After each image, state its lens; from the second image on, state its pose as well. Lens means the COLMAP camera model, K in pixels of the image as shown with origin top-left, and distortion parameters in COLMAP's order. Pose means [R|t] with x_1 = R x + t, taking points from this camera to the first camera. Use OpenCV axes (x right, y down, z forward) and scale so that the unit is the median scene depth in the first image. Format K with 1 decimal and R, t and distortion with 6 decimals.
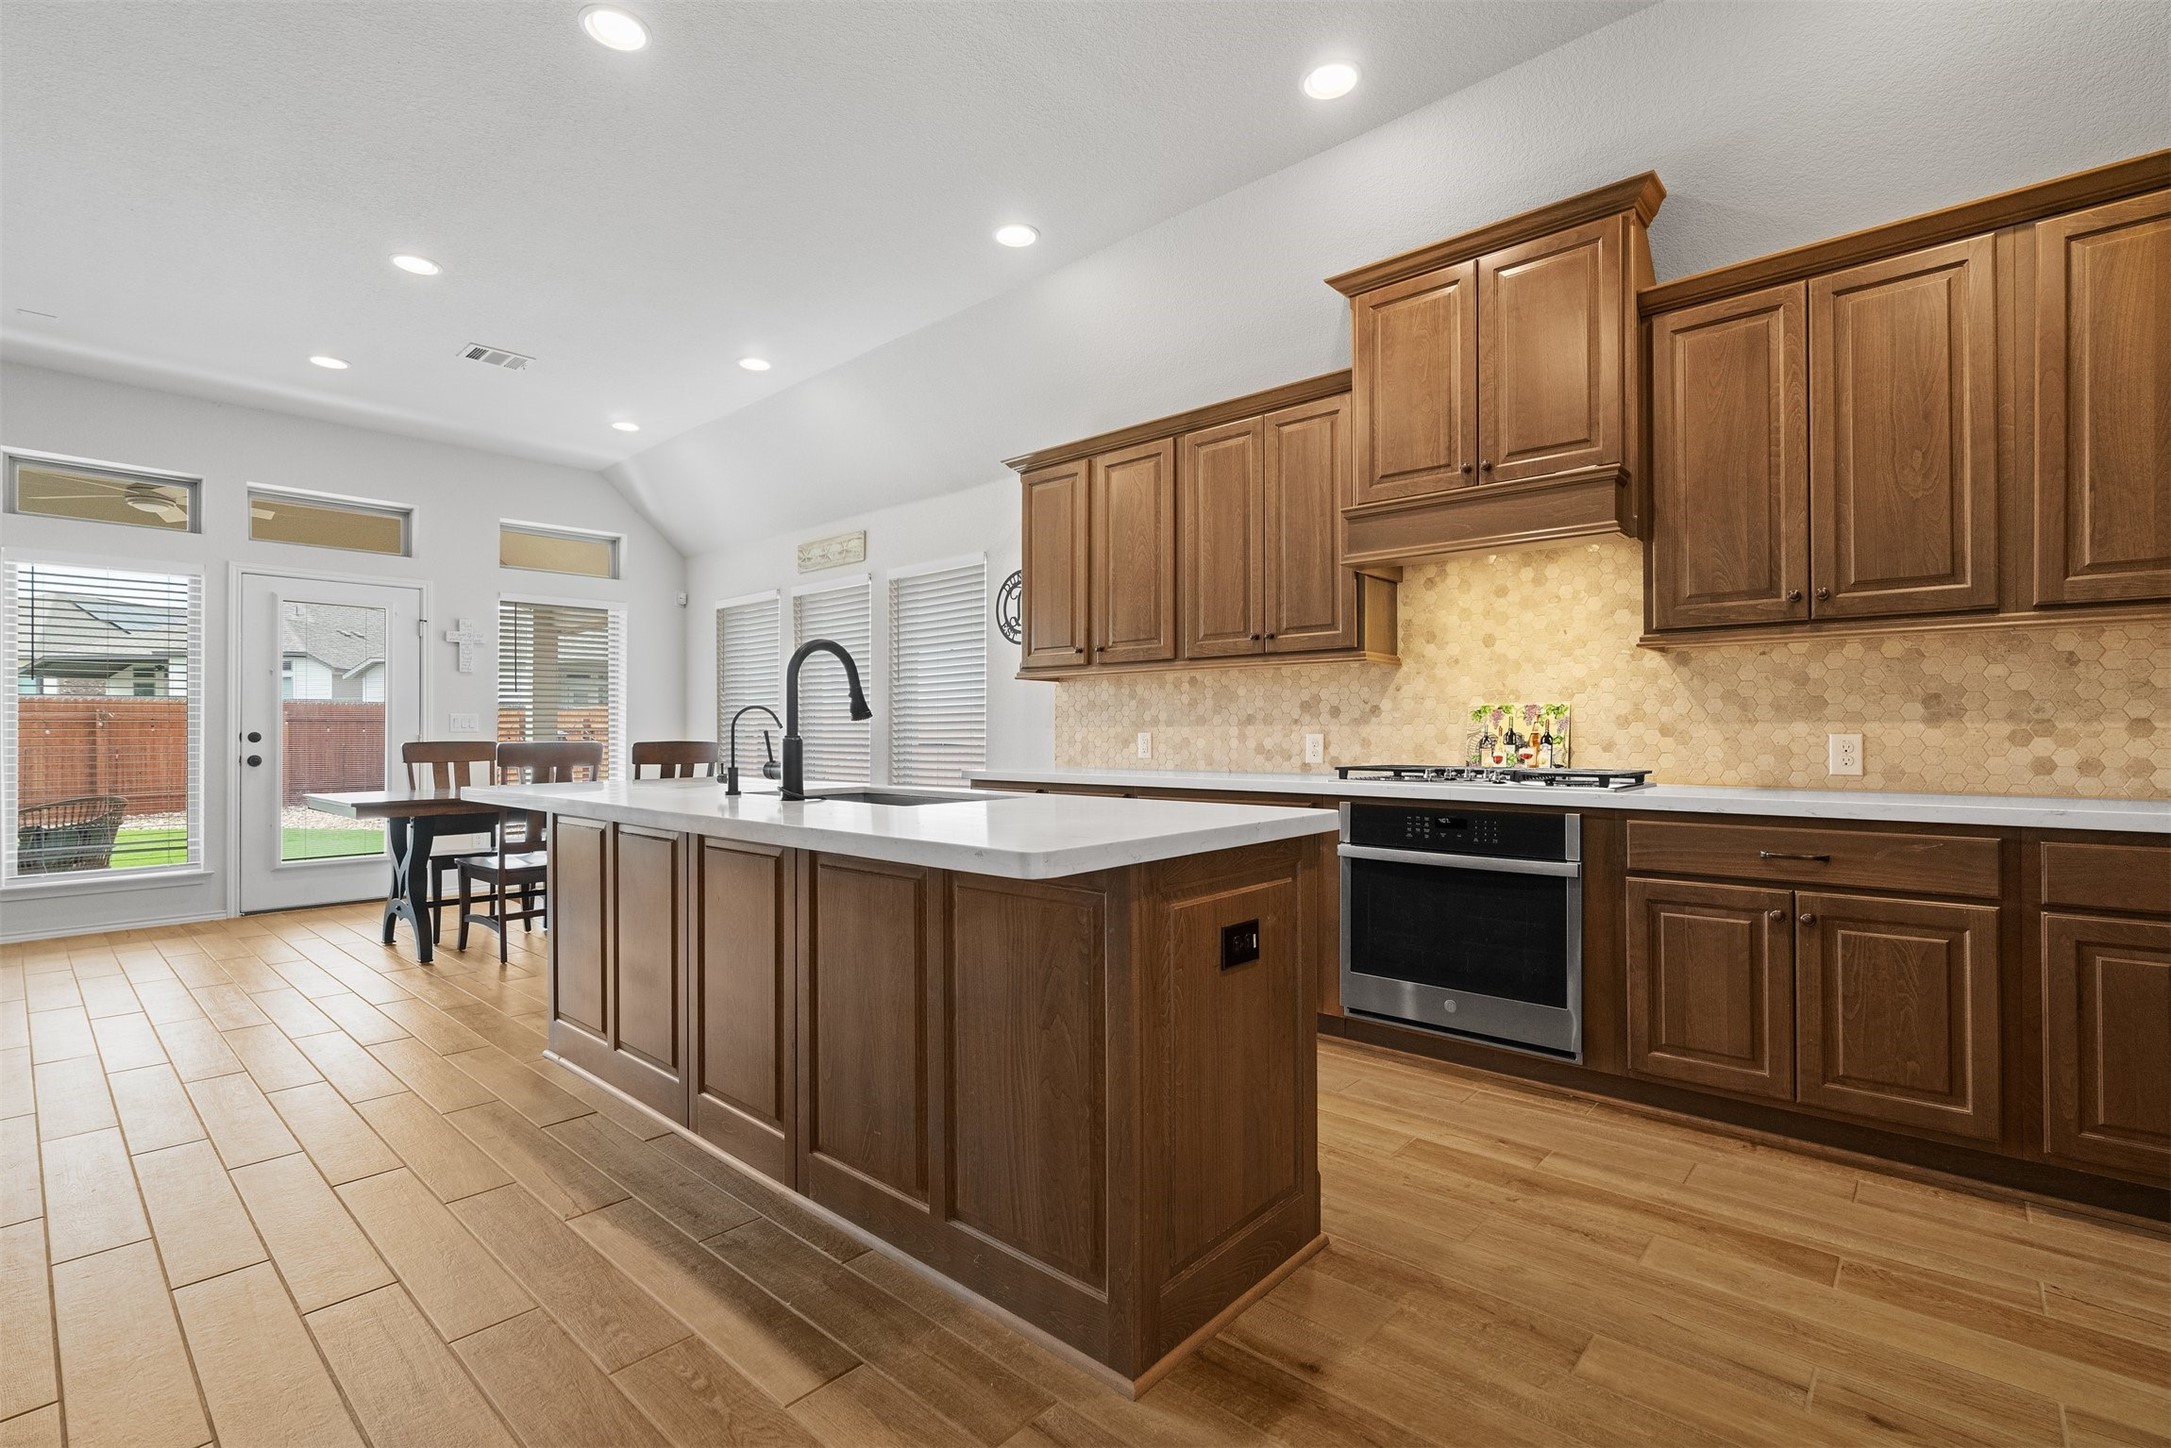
lens RADIAL K [[985.9, 0, 1085.5], [0, 985.9, 724.0], [0, 0, 1]] dist [-0.020634, 0.006699]
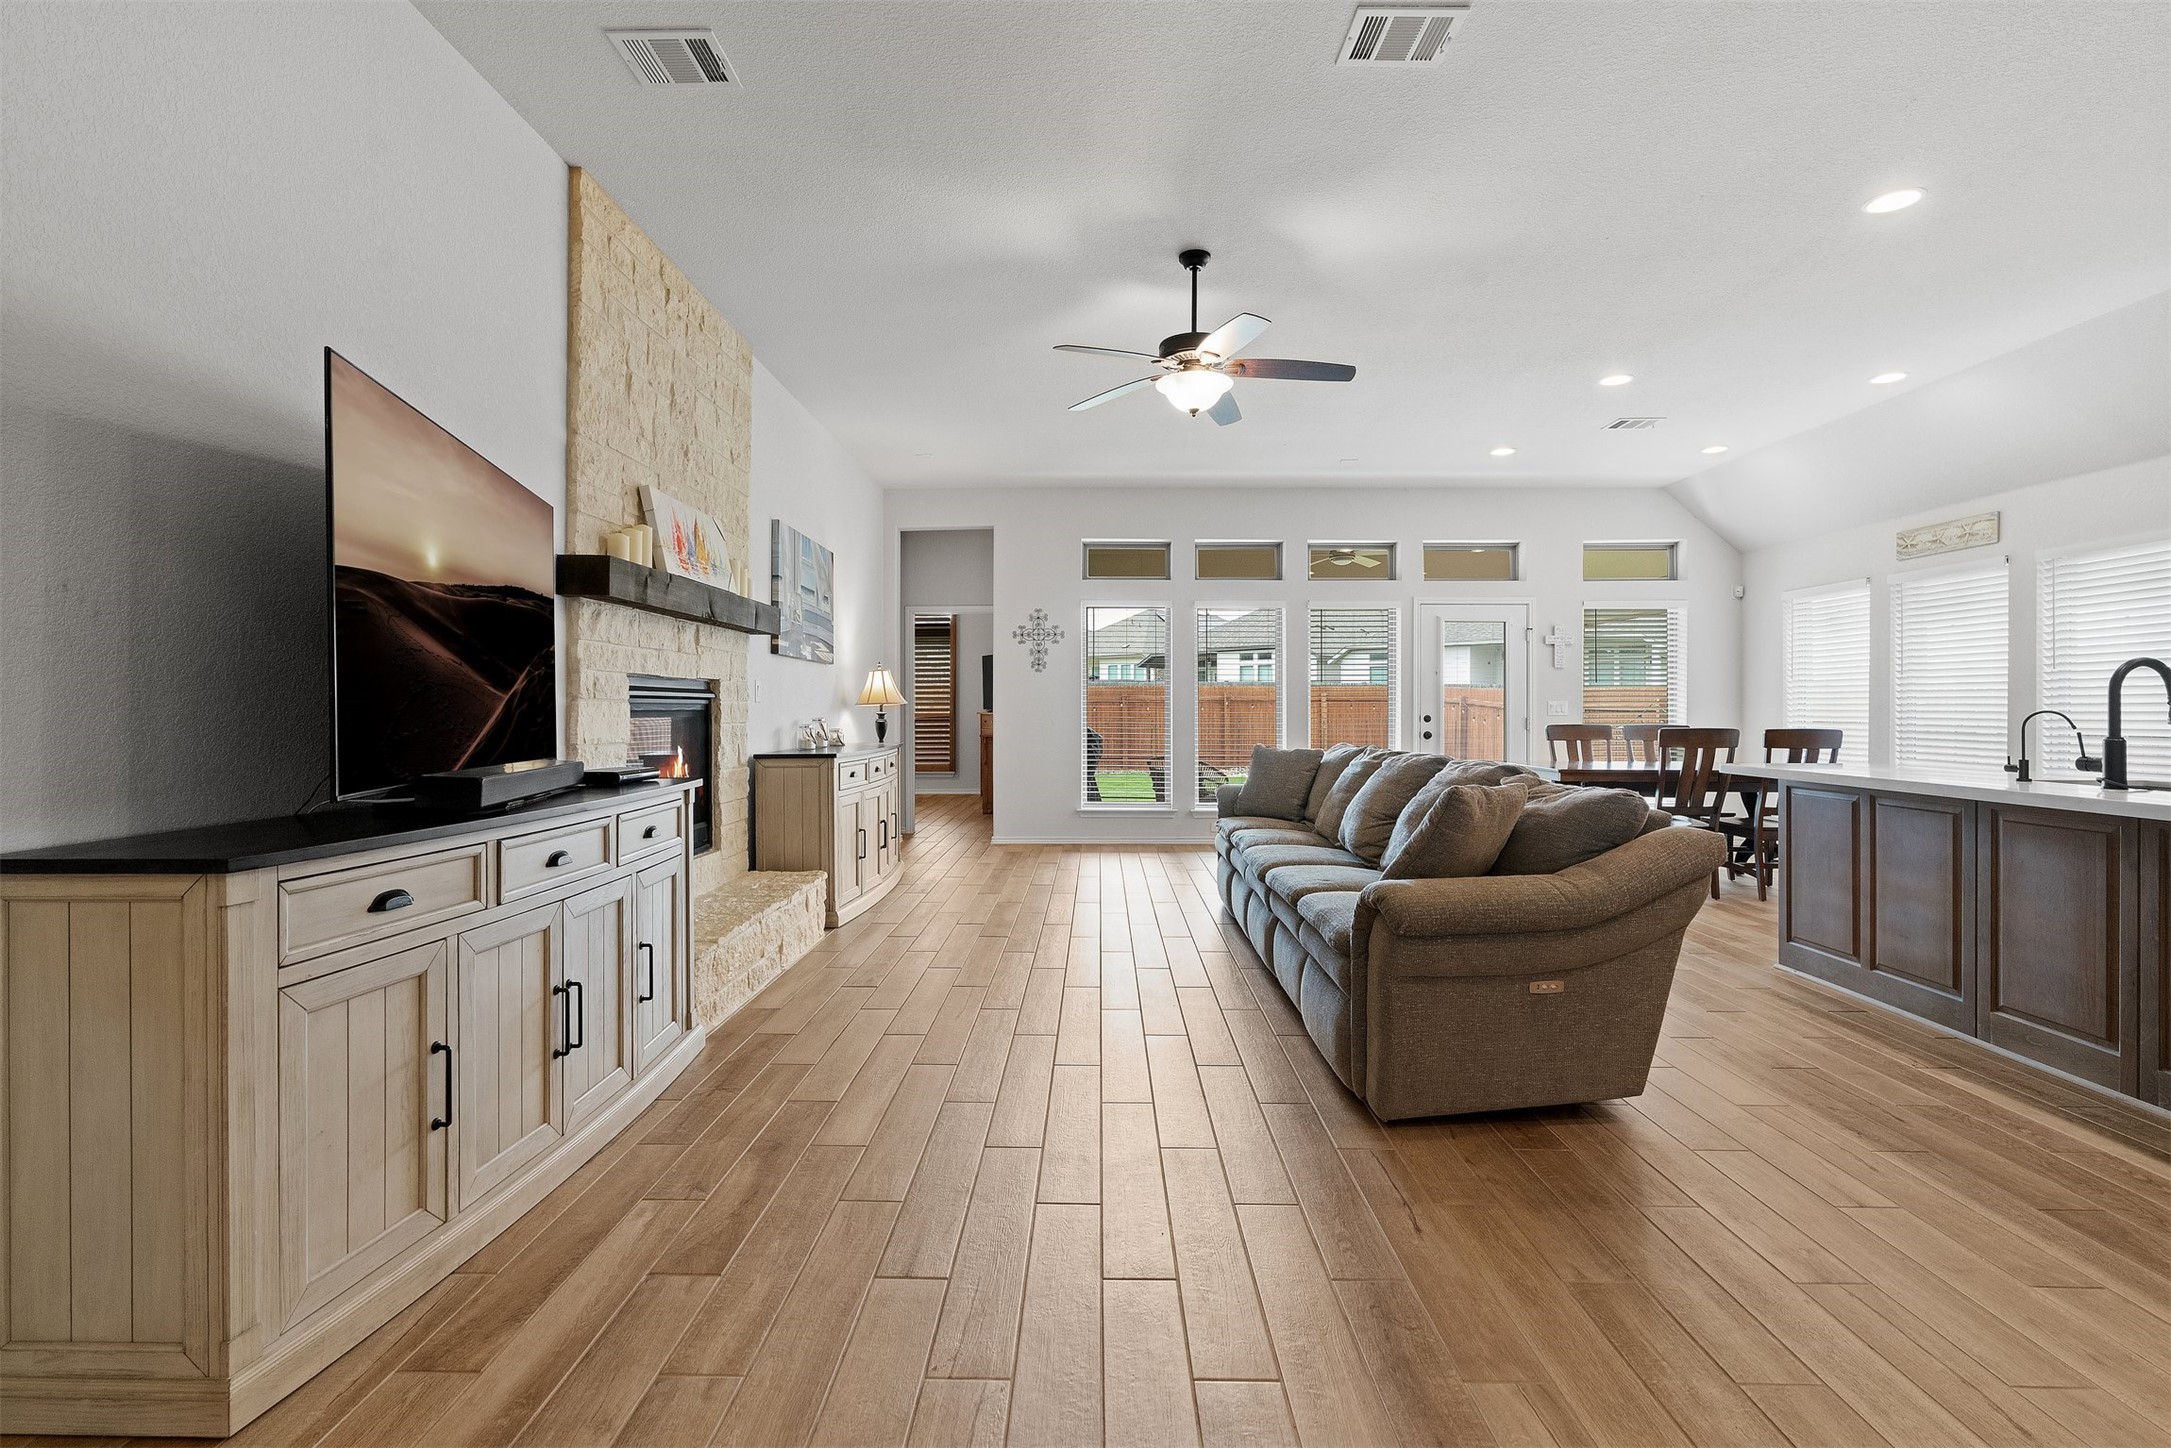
lens RADIAL K [[995.7, 0, 1083.1], [0, 995.7, 701.2], [0, 0, 1]] dist [-0.012439, 0.009212]
pose [[0.656174, -0.000588, -0.754609, -0.139046], [0.002698, 0.999995, 0.001566, -0.025869], [0.754604, -0.003063, 0.656173, -0.544342]]
